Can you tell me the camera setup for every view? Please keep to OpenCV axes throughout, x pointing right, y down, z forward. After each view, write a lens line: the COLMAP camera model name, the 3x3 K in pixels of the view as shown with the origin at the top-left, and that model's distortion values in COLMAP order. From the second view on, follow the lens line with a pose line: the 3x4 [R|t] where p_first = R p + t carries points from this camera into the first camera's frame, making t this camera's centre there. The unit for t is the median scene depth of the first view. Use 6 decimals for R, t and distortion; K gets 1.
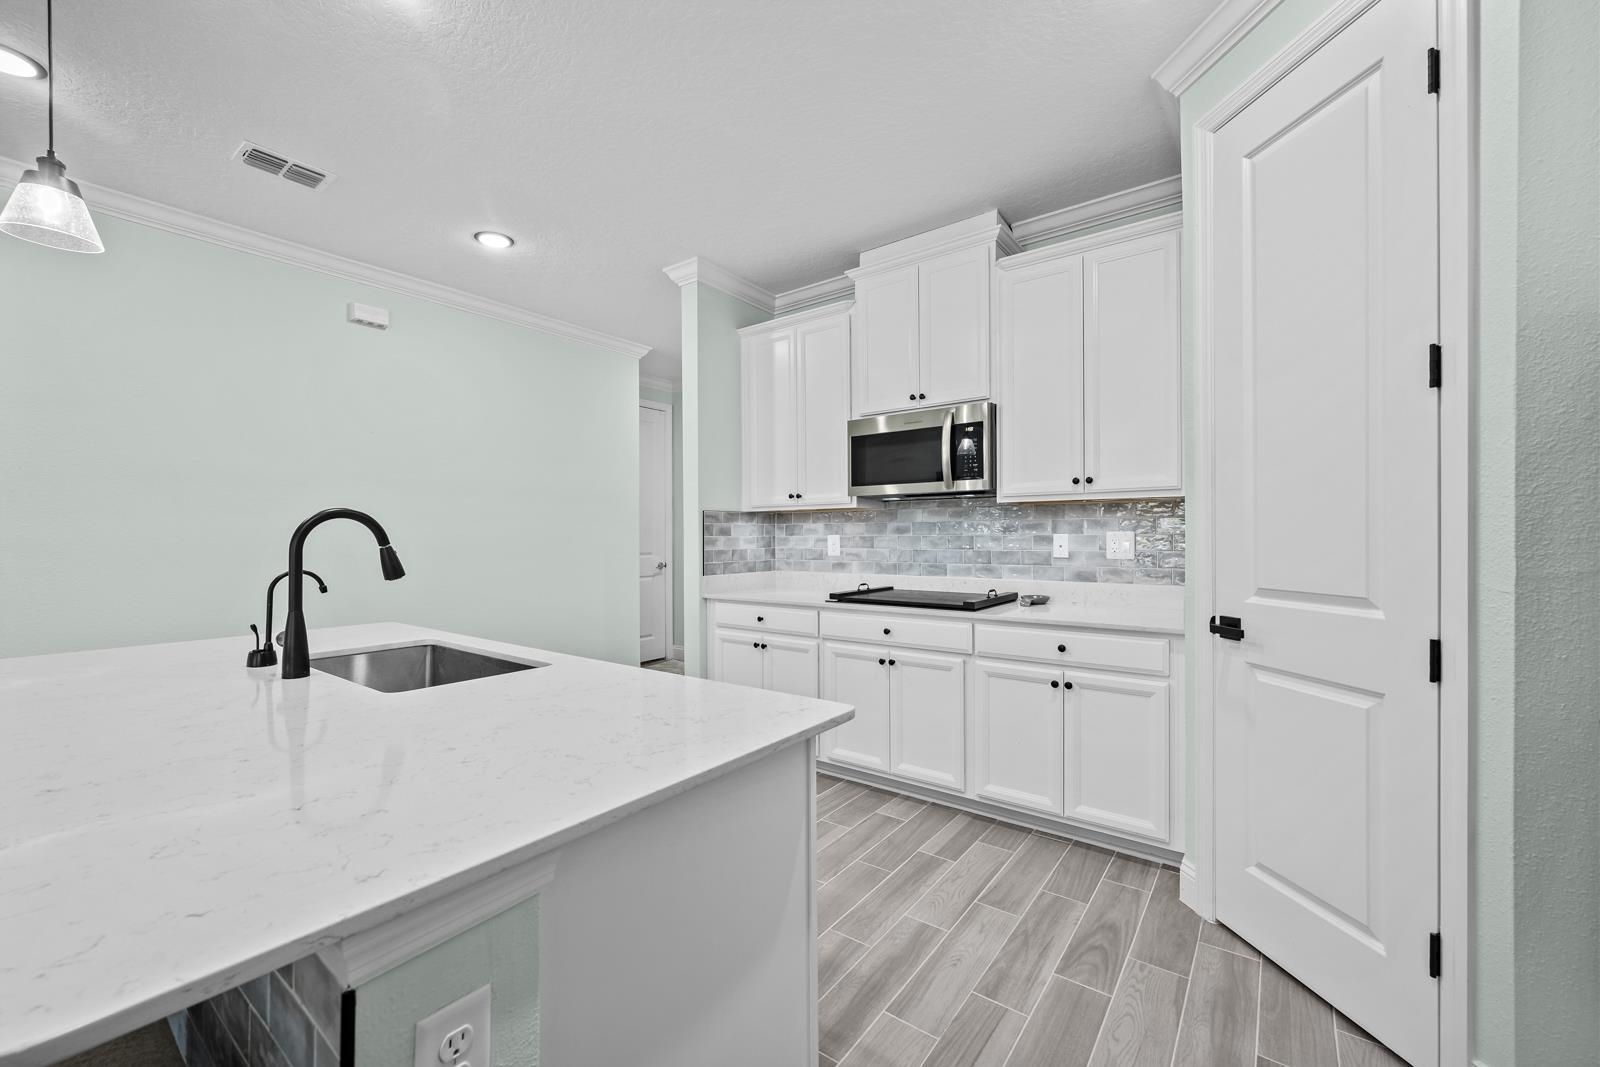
lens RADIAL K [[643.6, 0, 786.1], [0, 643.6, 534.3], [0, 0, 1]] dist [-0.000656, 0.000008]
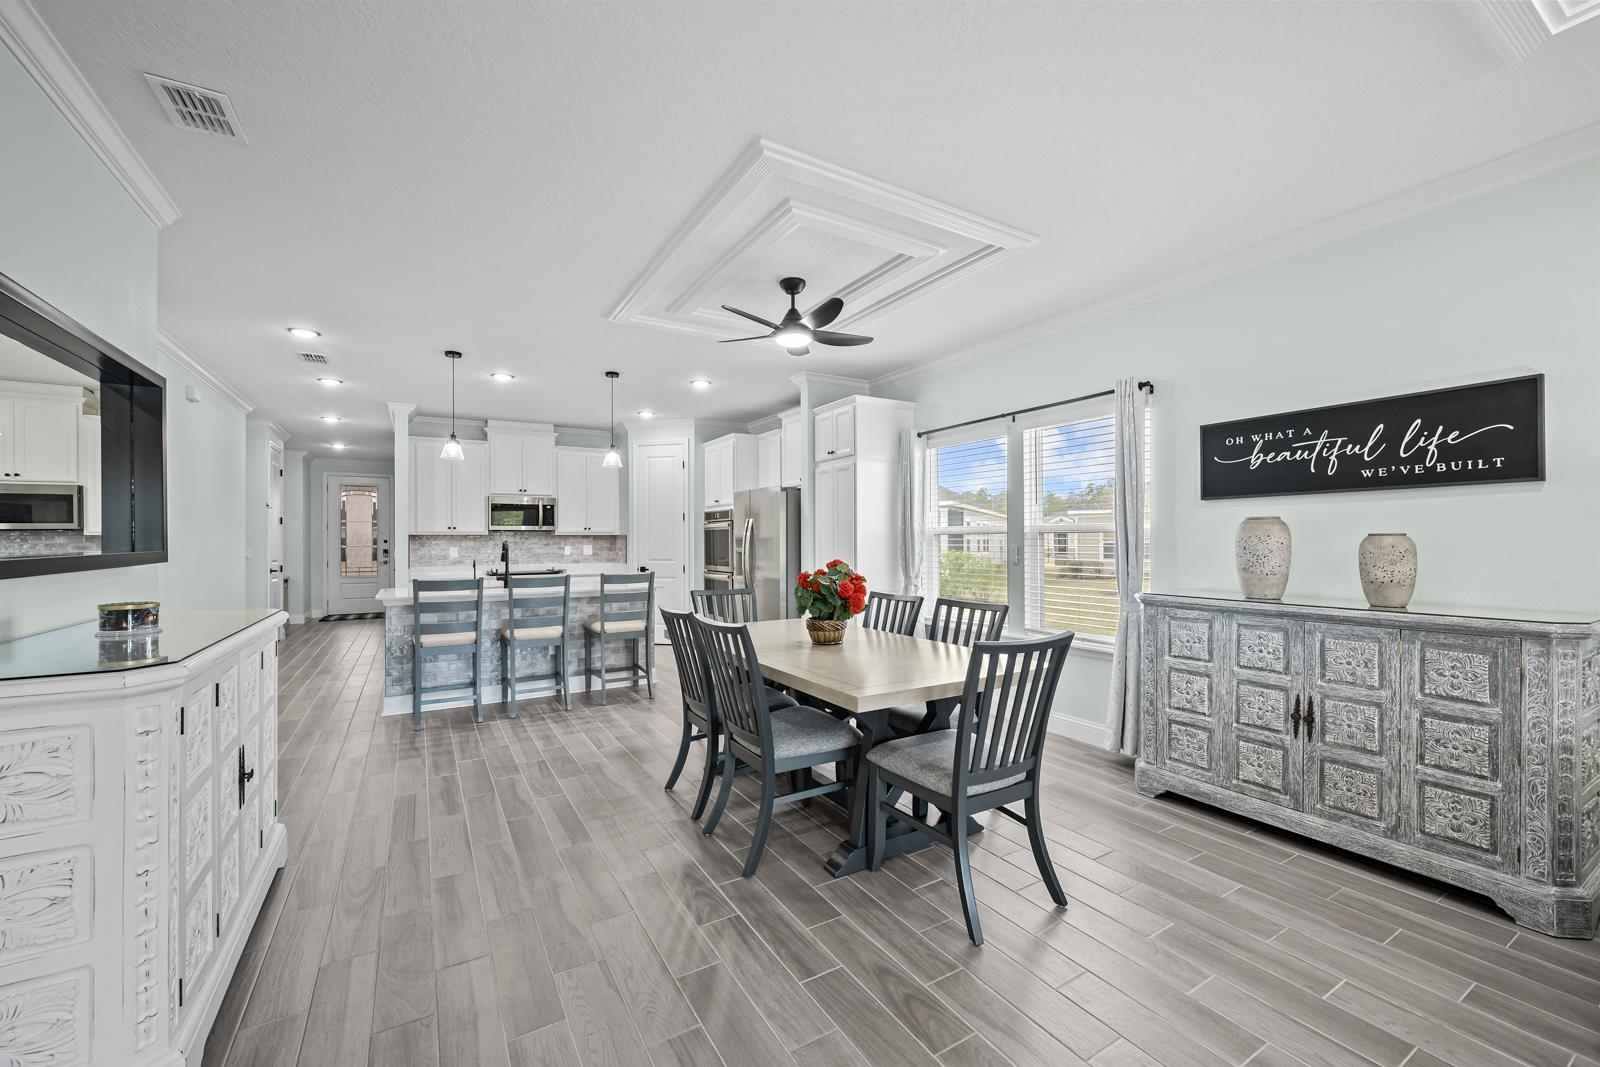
lens RADIAL K [[651.6, 0, 796.5], [0, 651.6, 538.9], [0, 0, 1]] dist [-0.010366, -0.000063]
pose [[0.364237, 0.004427, 0.931296, -1.727296], [0.000717, 0.999987, -0.005034, -0.016253], [-0.931306, 0.002501, 0.364229, -0.874656]]
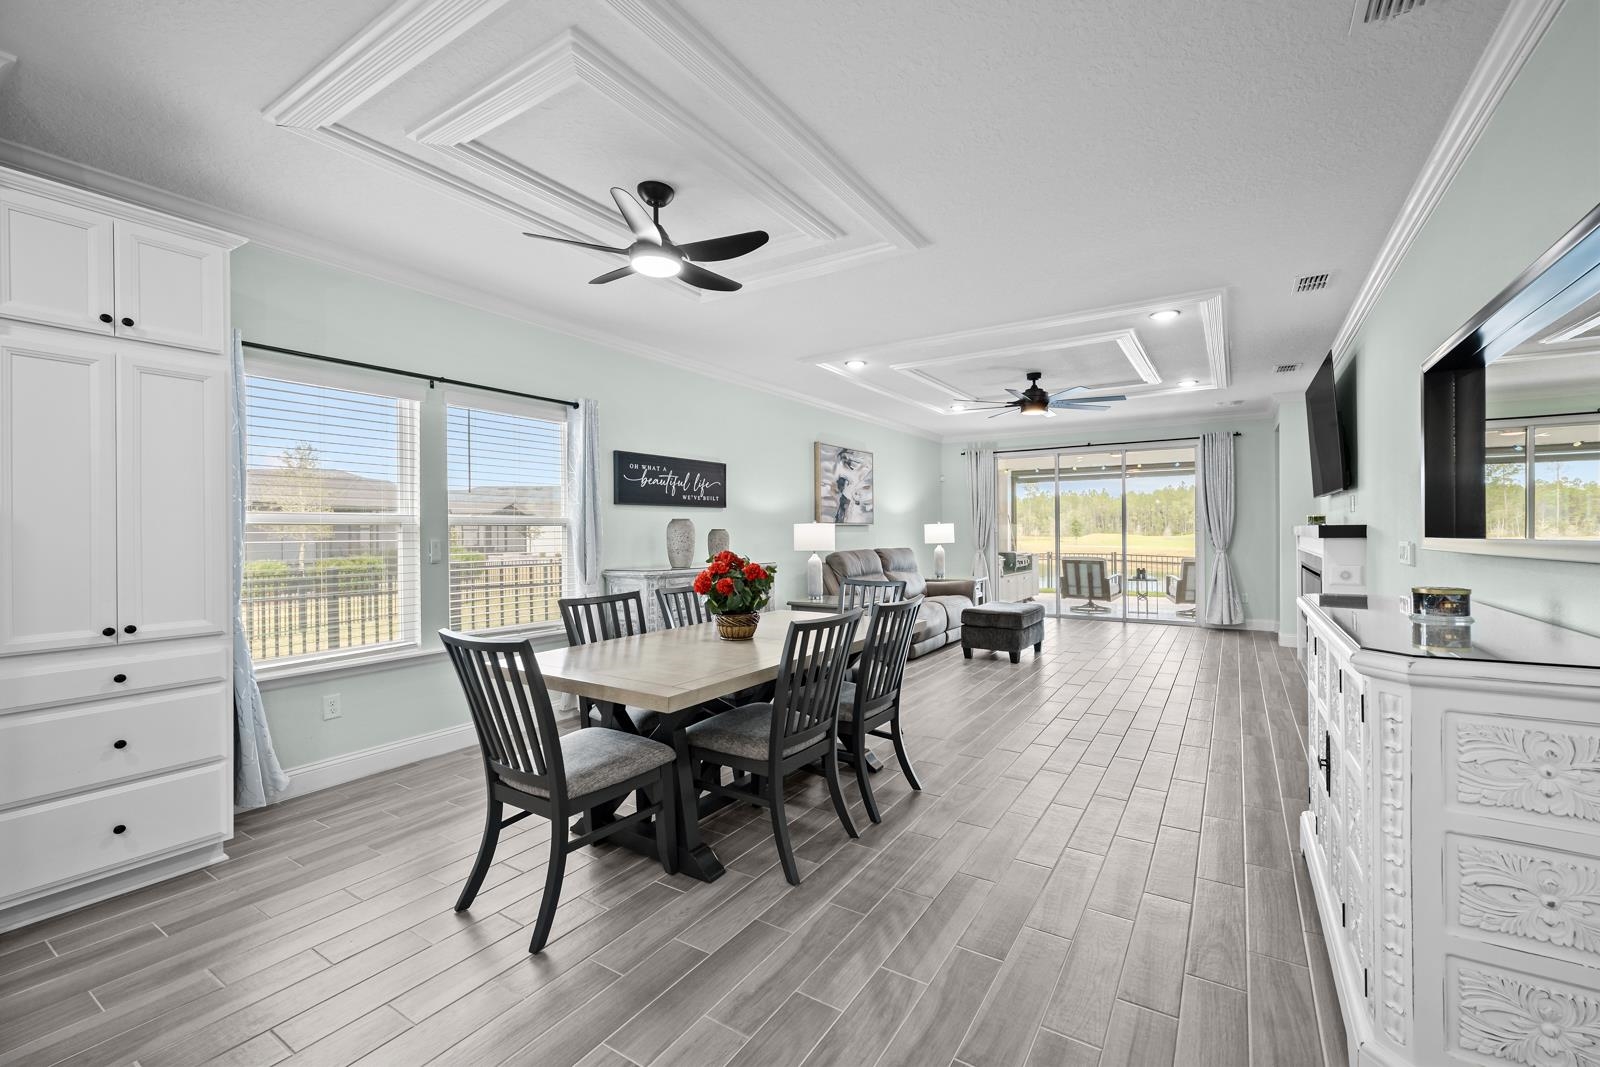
lens RADIAL K [[639.7, 0, 830.2], [0, 639.7, 532.3], [0, 0, 1]] dist [-0.003687, -0.000166]
pose [[-0.993740, 0.011027, -0.111170, -0.765704], [0.011162, 0.999938, -0.000585, -0.014521], [0.111156, -0.001822, -0.993801, 0.460386]]
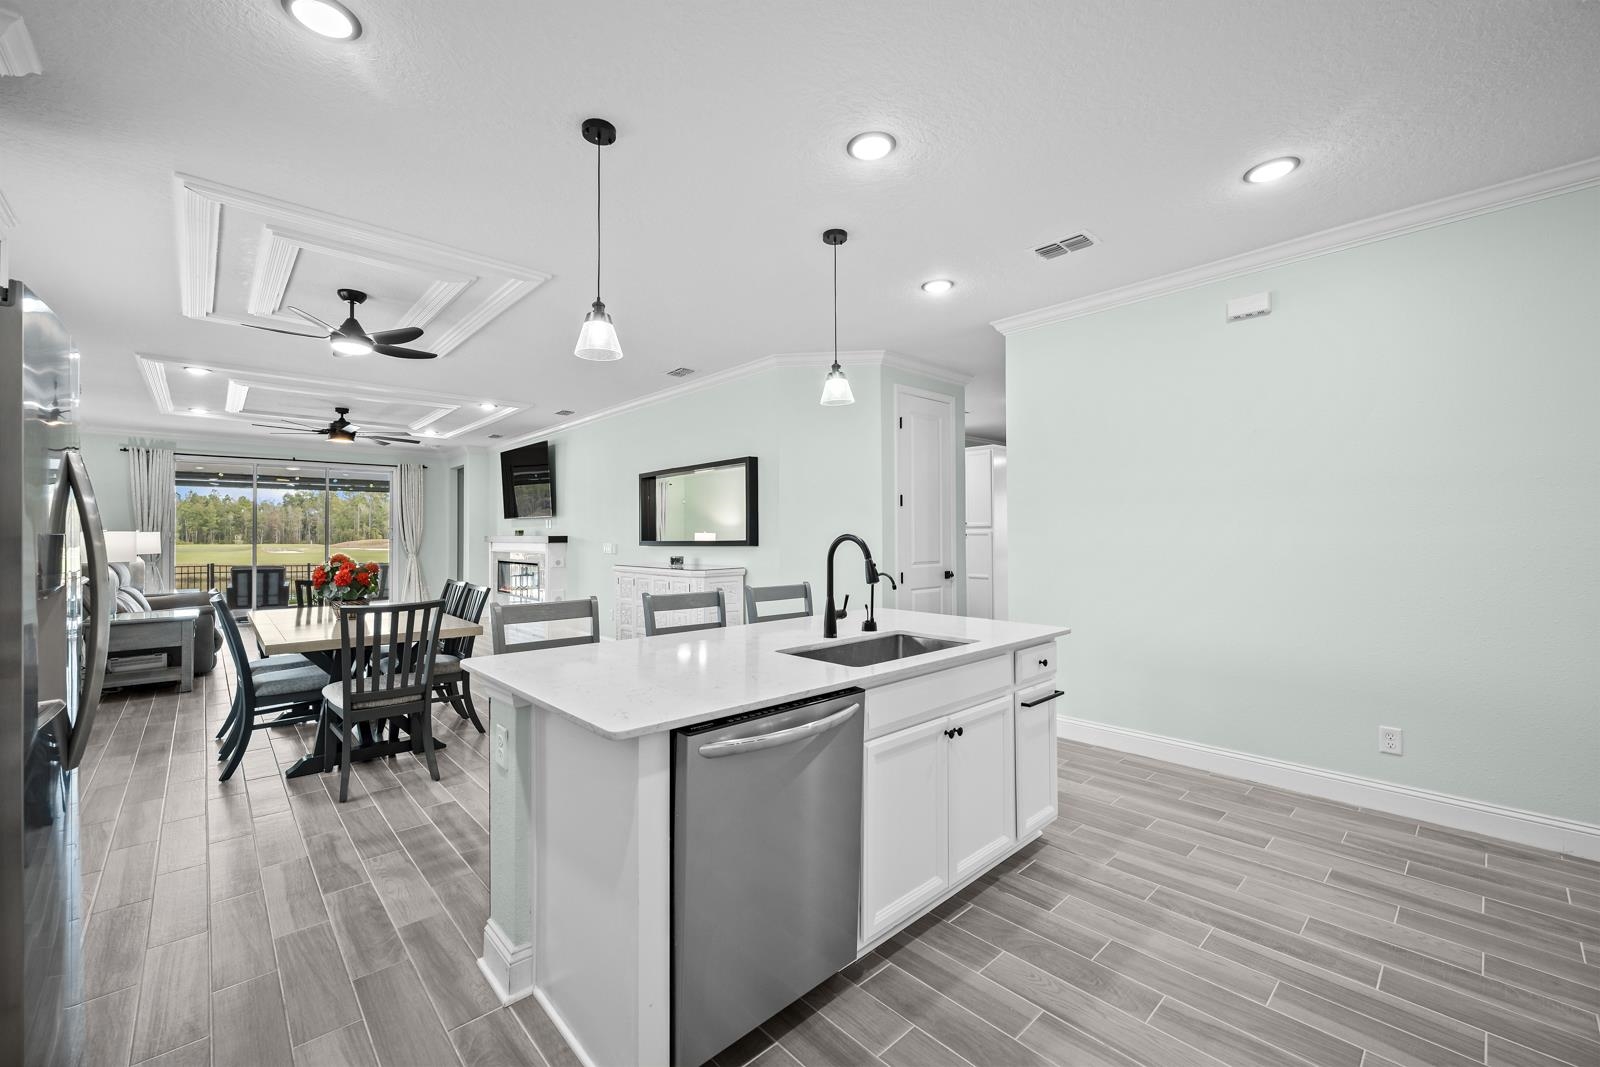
lens RADIAL K [[638.0, 0, 777.1], [0, 638.0, 525.9], [0, 0, 1]] dist [-0.004196, -0.000437]
pose [[-0.177017, -0.010087, -0.984156, 0.436338], [0.008382, 0.999896, -0.011755, -0.023484], [0.984172, -0.010330, -0.176914, 0.581114]]
